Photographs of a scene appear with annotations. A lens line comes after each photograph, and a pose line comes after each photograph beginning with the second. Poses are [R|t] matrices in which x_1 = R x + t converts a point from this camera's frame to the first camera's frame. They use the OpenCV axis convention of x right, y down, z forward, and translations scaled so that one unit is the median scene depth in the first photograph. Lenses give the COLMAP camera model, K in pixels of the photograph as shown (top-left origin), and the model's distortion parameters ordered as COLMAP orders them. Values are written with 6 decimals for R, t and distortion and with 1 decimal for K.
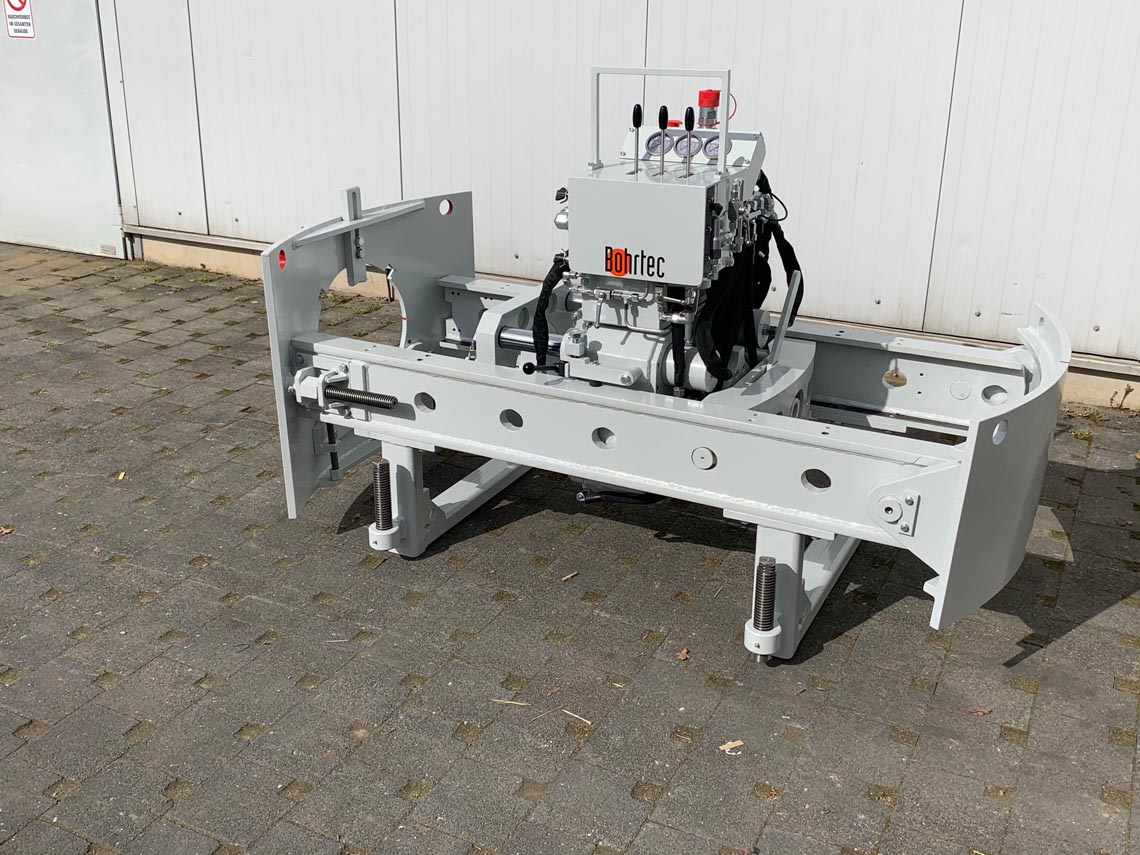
lens RADIAL K [[1167.7, 0, 567.4], [0, 1167.7, 414.8], [0, 0, 1]] dist [0.166613, -0.511731]
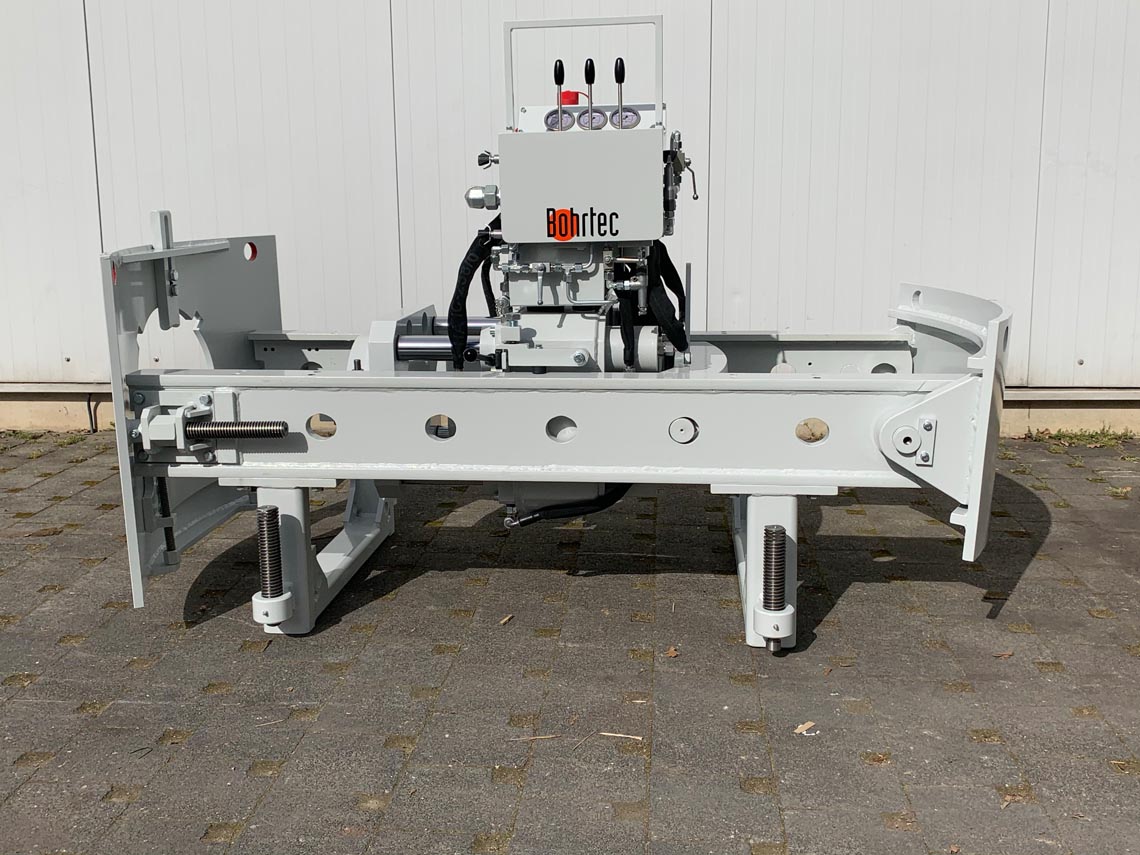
lens RADIAL K [[1167.7, 0, 567.4], [0, 1167.7, 414.8], [0, 0, 1]] dist [0.166613, -0.511731]
pose [[0.929615, -0.085056, 0.358582, -0.271624], [0.148256, 0.977108, -0.152579, 0.141131], [-0.337396, 0.195002, 0.920944, 0.188732]]
